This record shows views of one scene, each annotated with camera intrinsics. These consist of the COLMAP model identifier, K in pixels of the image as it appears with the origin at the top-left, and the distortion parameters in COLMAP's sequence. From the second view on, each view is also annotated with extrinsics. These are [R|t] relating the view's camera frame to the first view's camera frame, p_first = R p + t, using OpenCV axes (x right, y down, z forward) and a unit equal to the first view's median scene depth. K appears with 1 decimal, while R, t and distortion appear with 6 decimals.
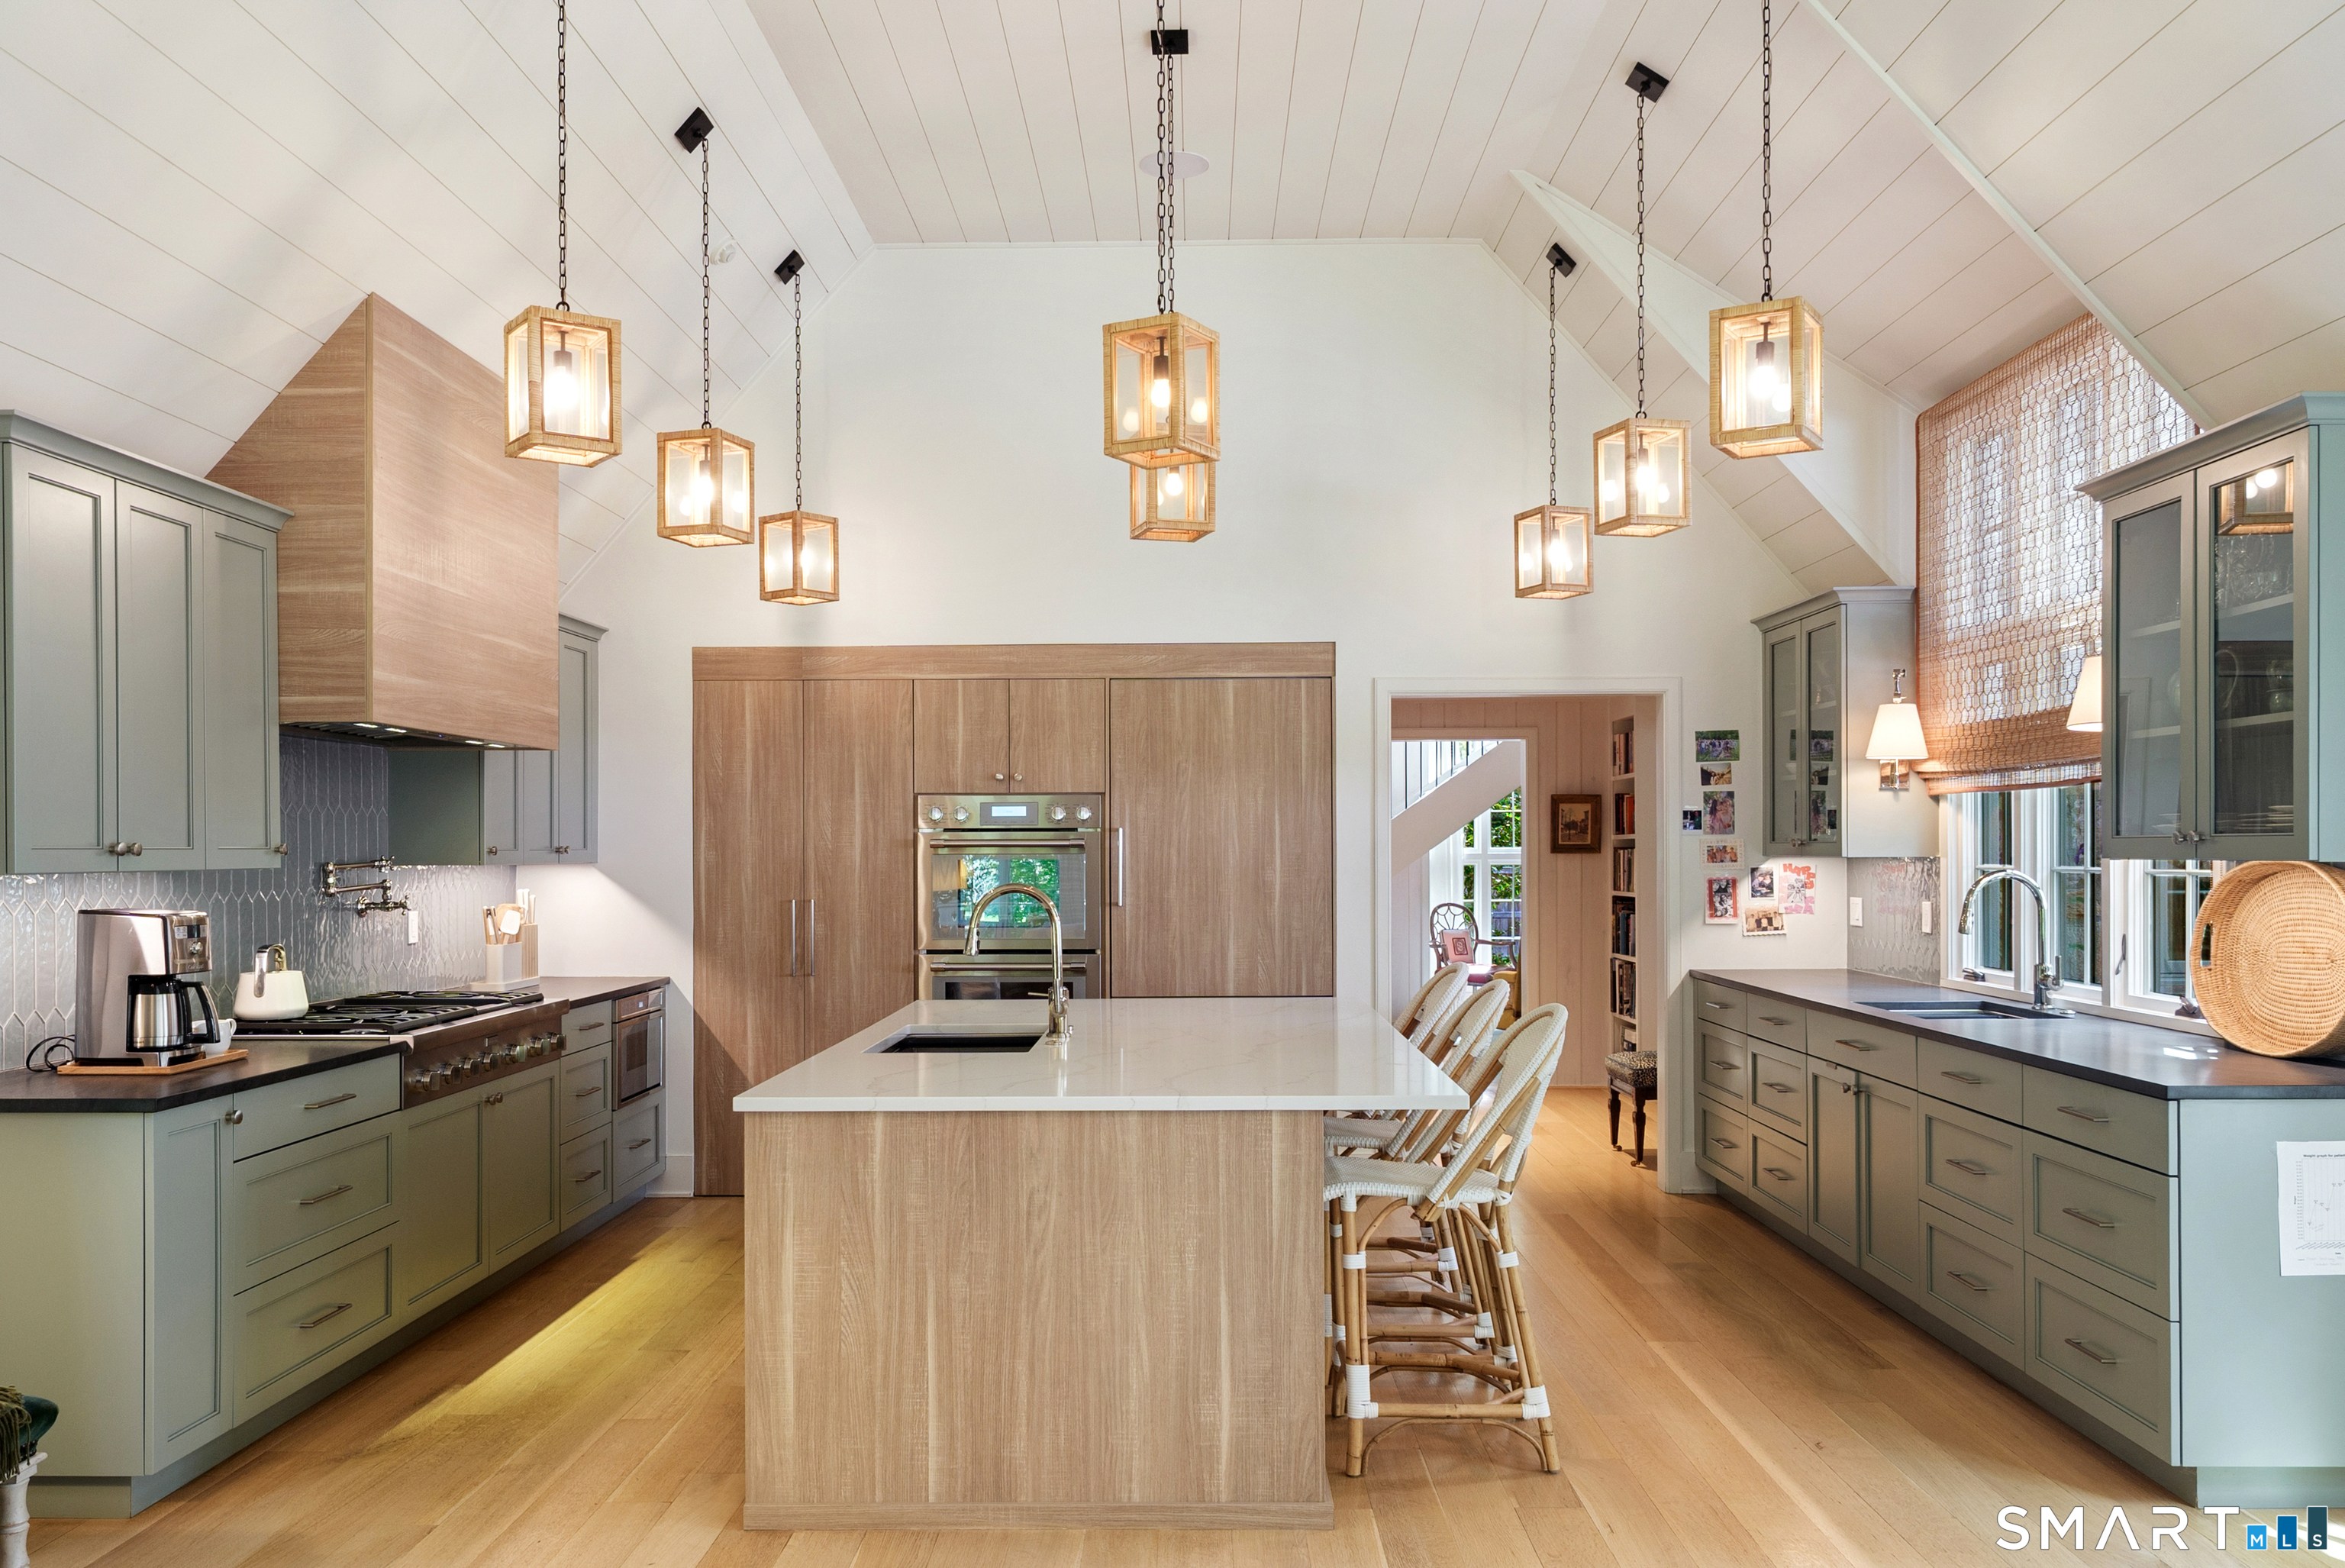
lens RADIAL K [[1782.6, 0, 1162.5], [0, 1782.6, 846.3], [0, 0, 1]] dist [0.011198, 0.001163]
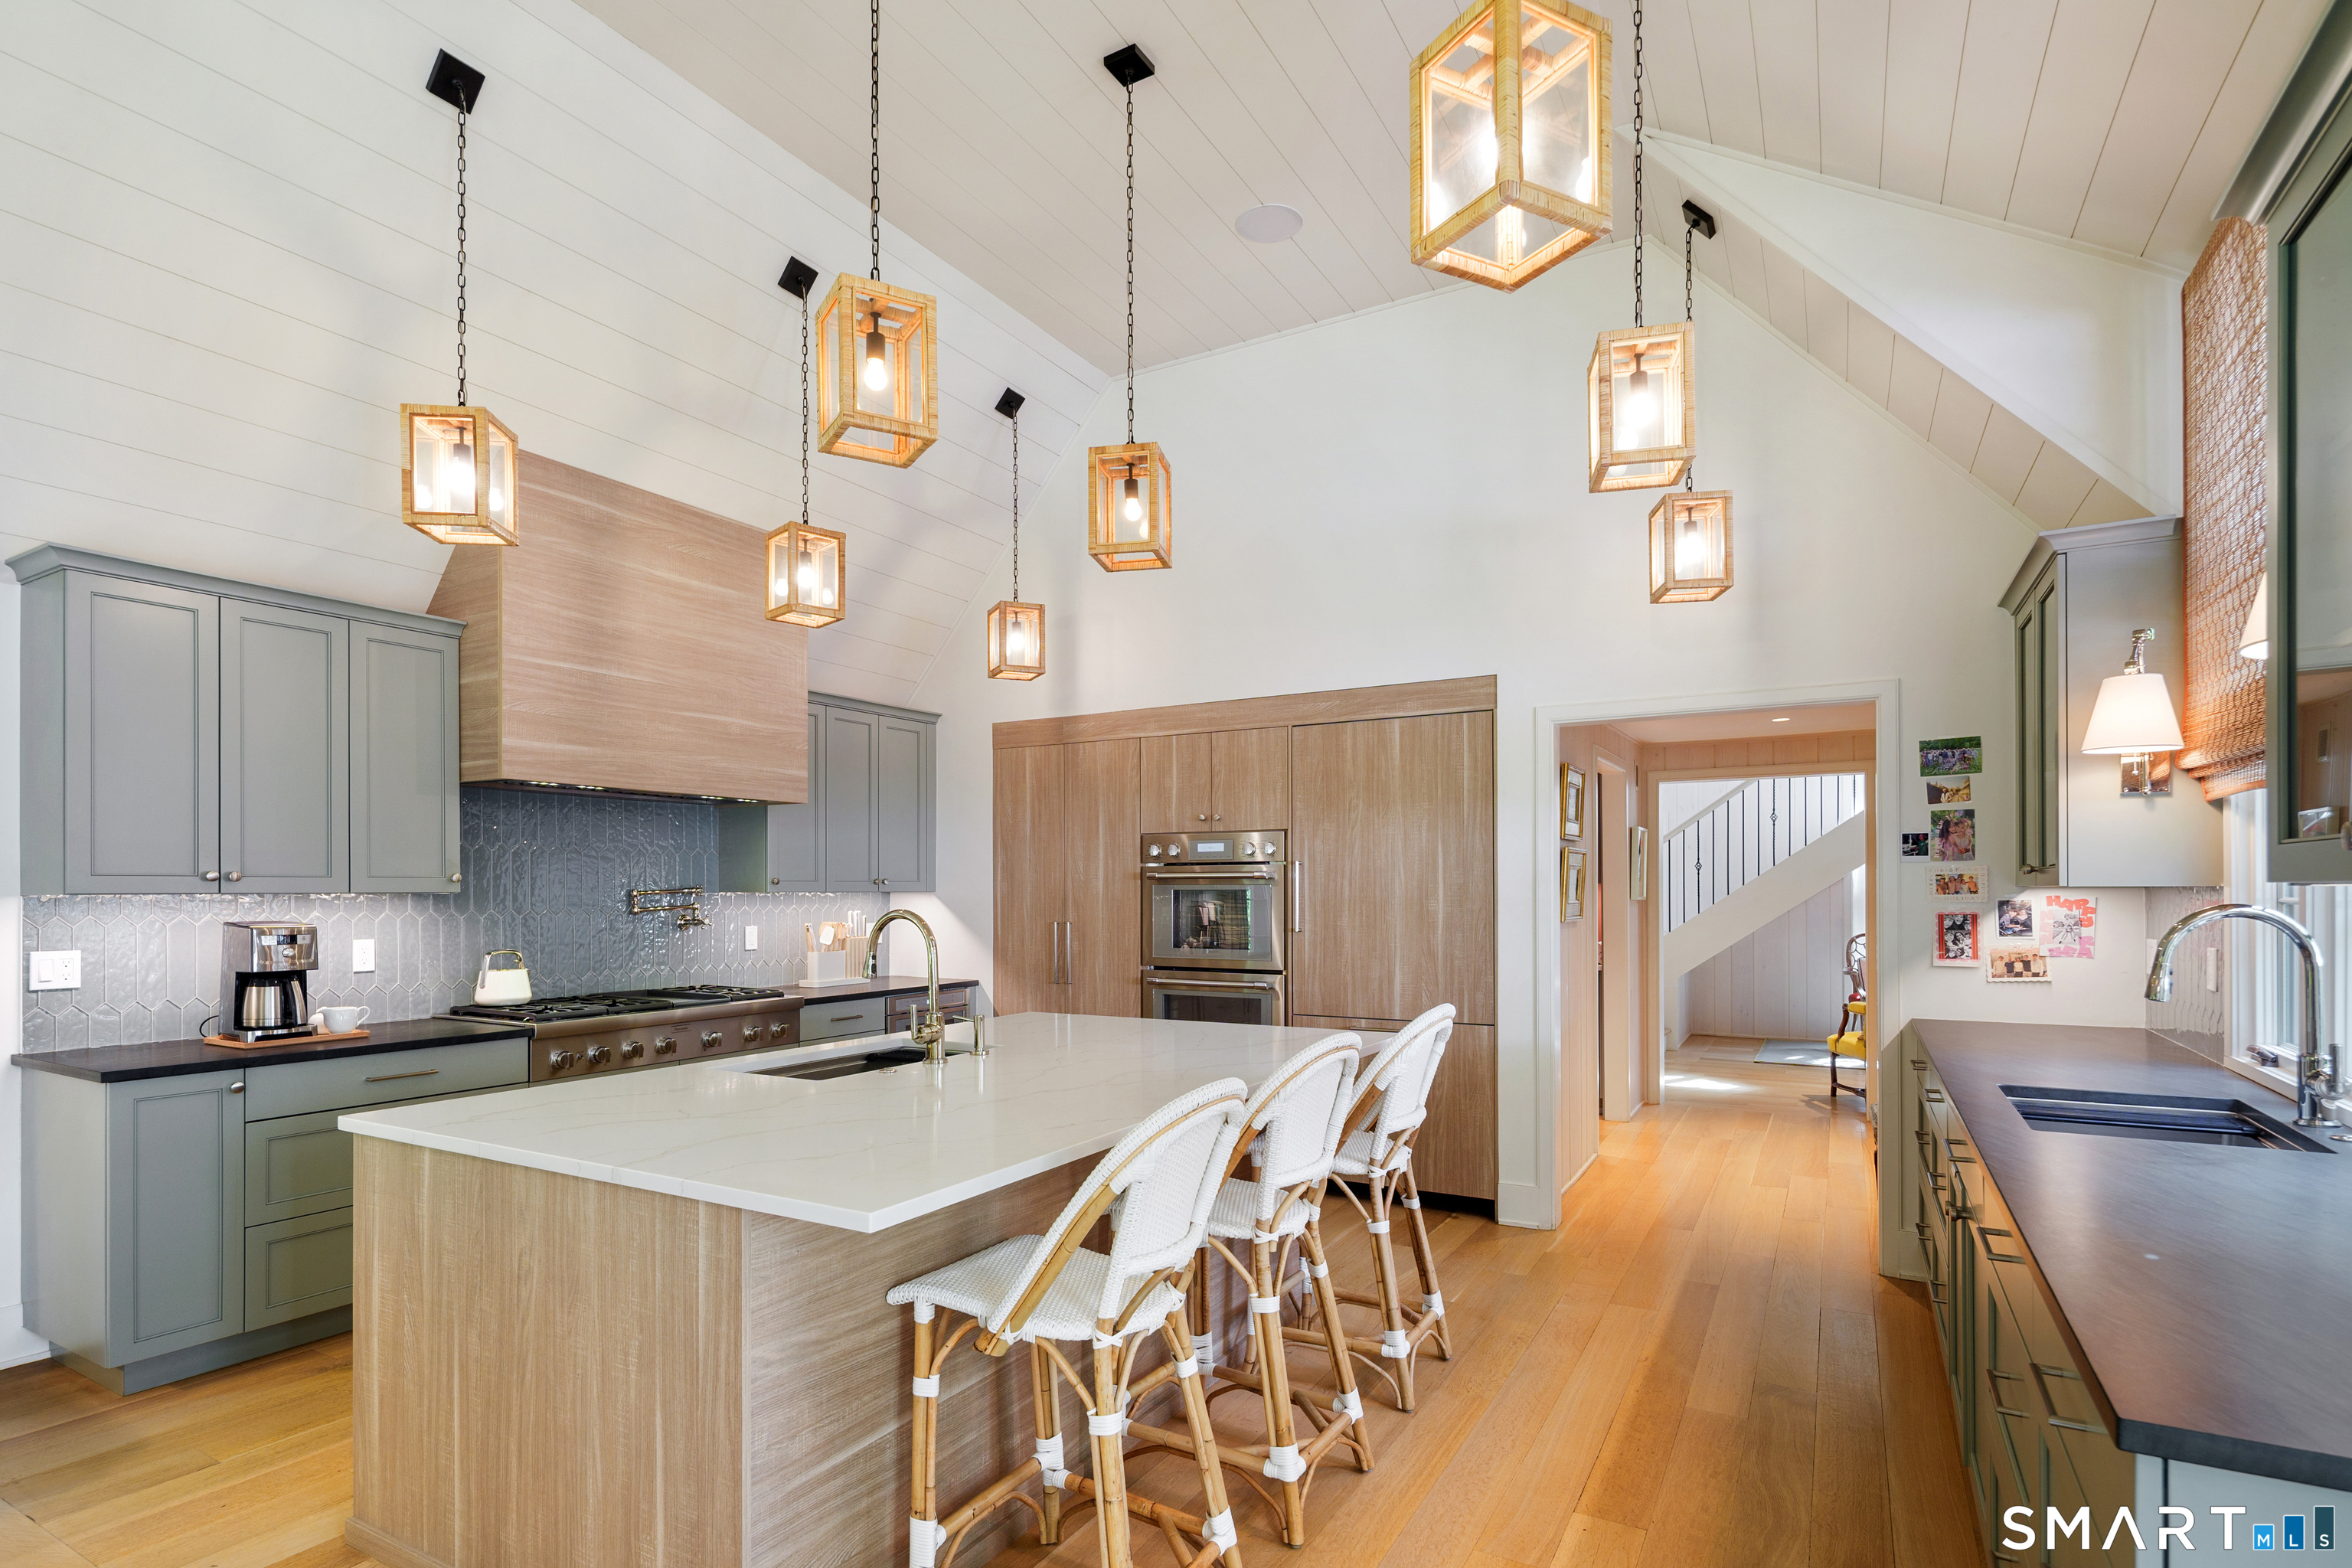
lens RADIAL K [[1164.7, 0, 1164.2], [0, 1164.7, 885.4], [0, 0, 1]] dist [0.005465, -0.001682]
pose [[0.873241, -0.000381, -0.487288, 0.255600], [0.000270, 1.000000, -0.000298, 0.004980], [0.487289, 0.000129, 0.873241, 0.334549]]
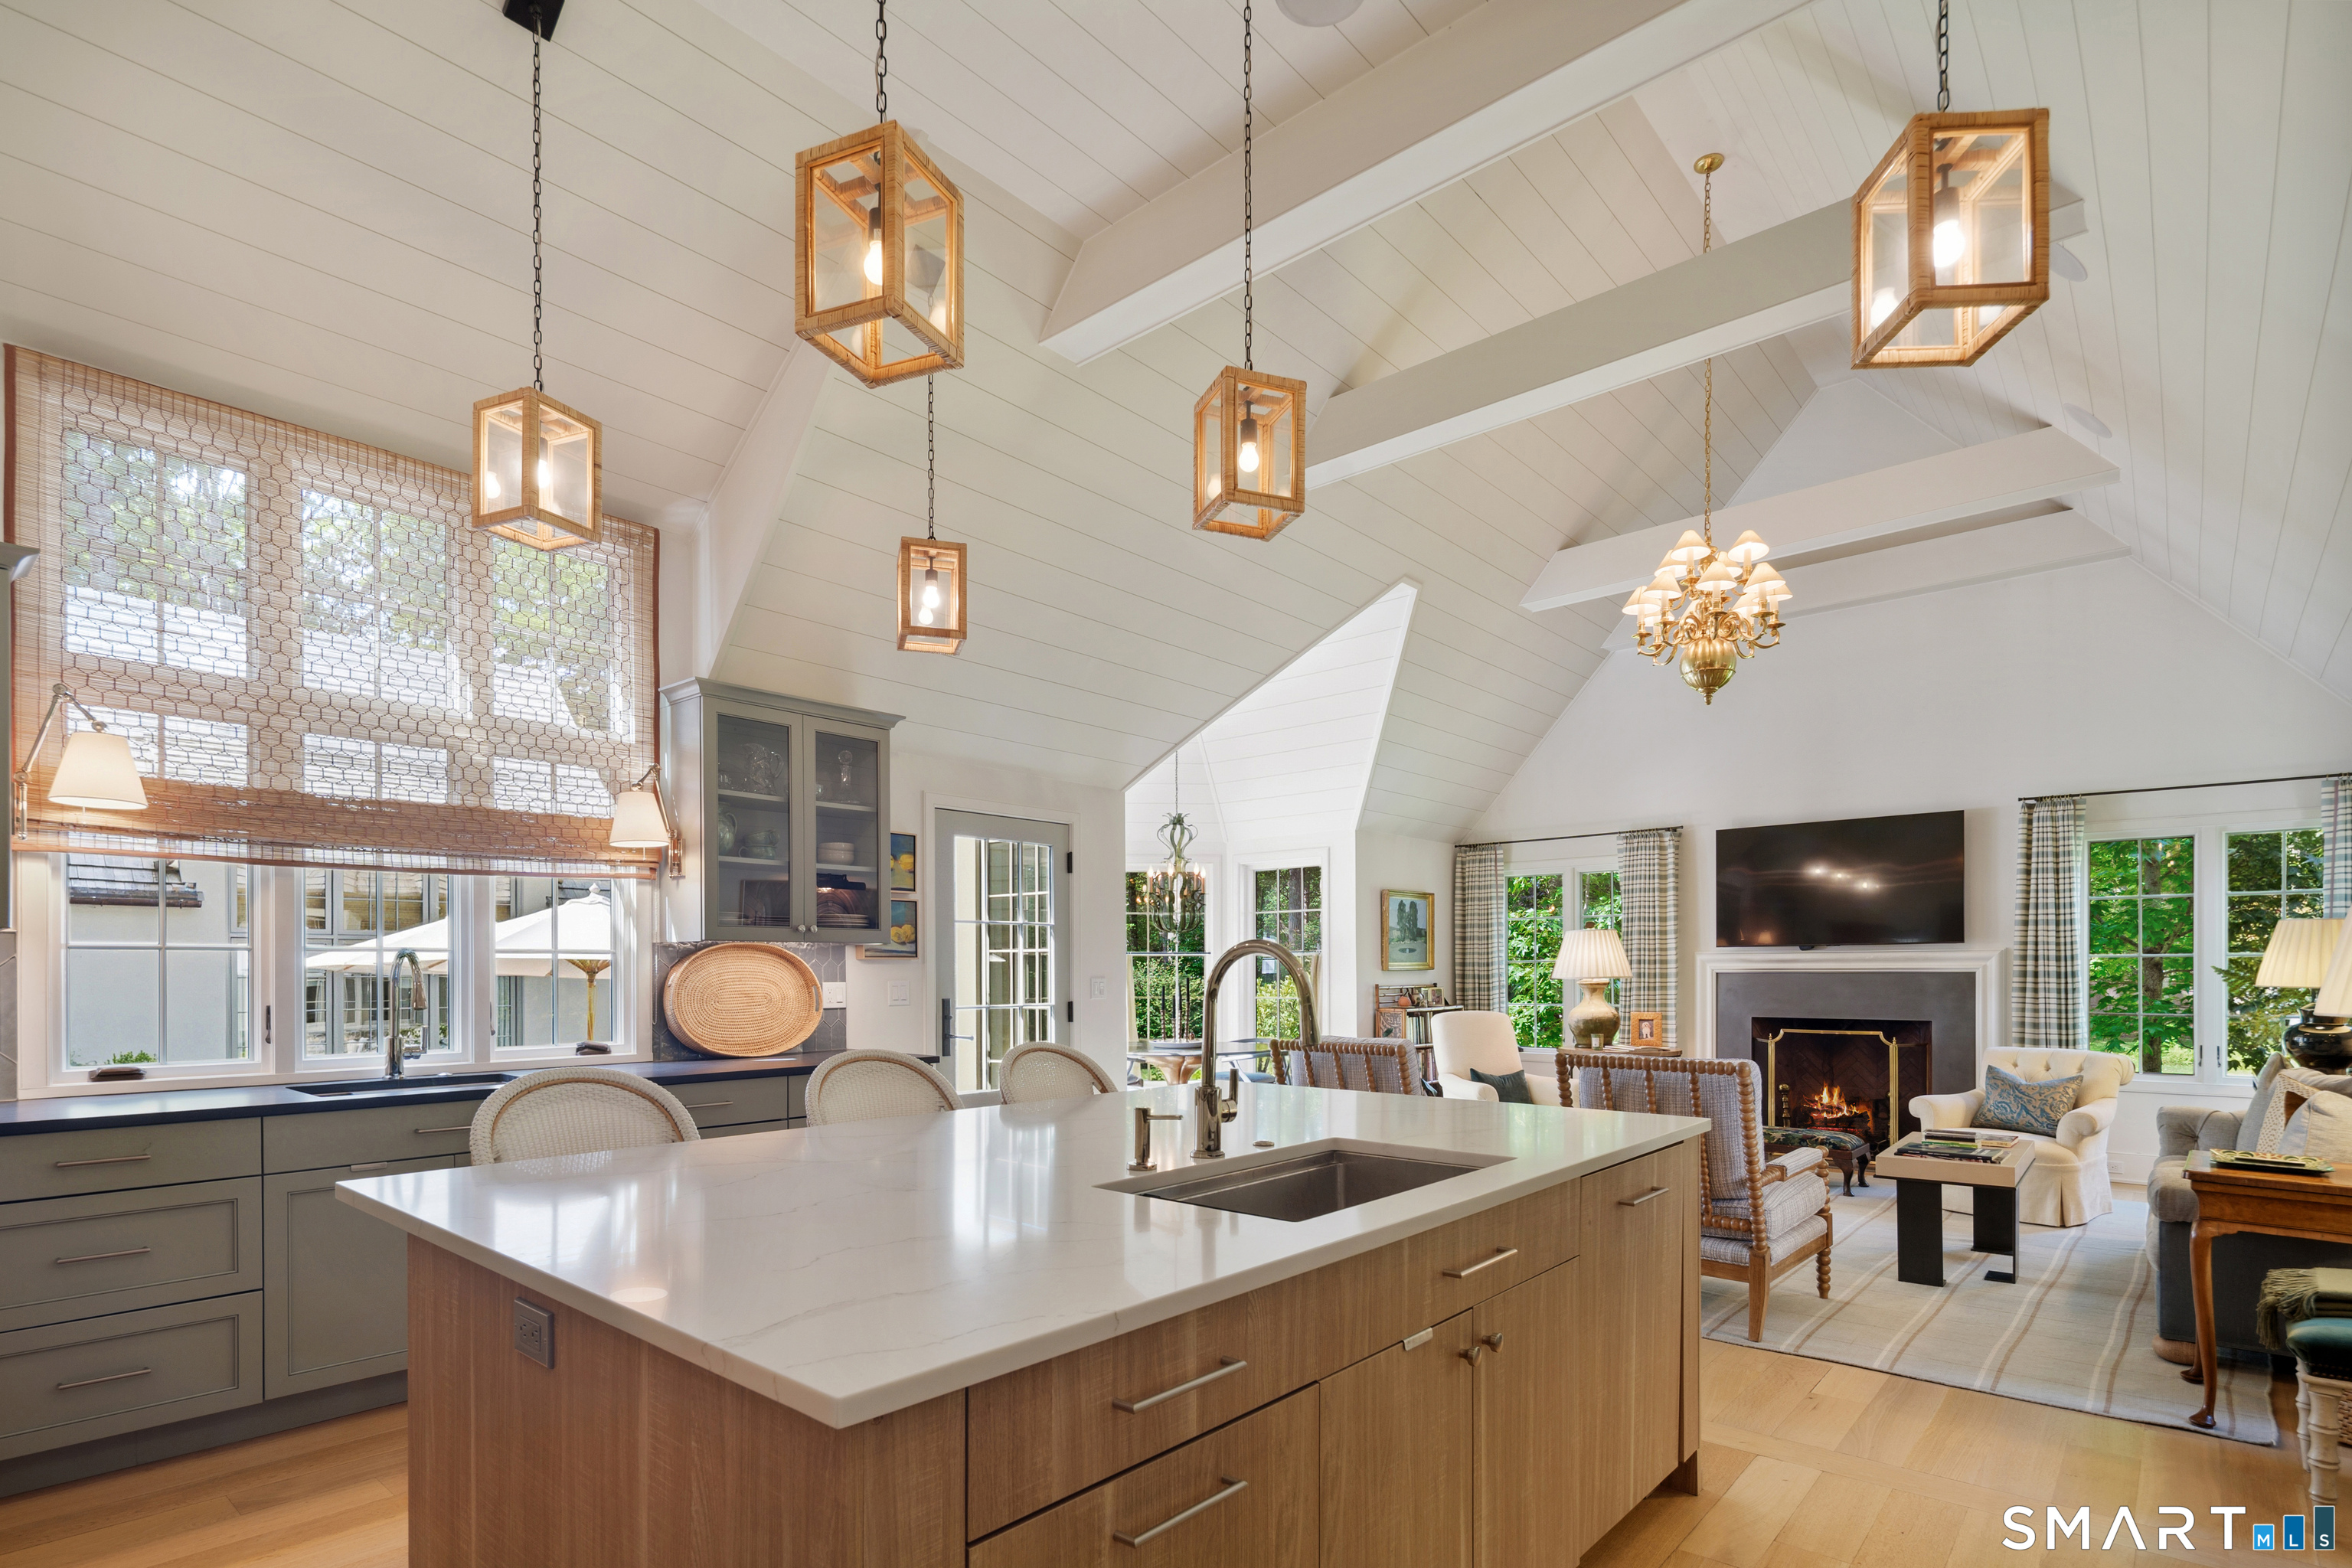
lens RADIAL K [[1164.7, 0, 1174.1], [0, 1164.7, 976.3], [0, 0, 1]] dist [0.005465, -0.001682]
pose [[-0.761295, -0.000028, 0.648406, -0.239115], [0.001784, 0.999996, 0.002138, 0.022162], [-0.648403, 0.002785, -0.761292, 0.926901]]
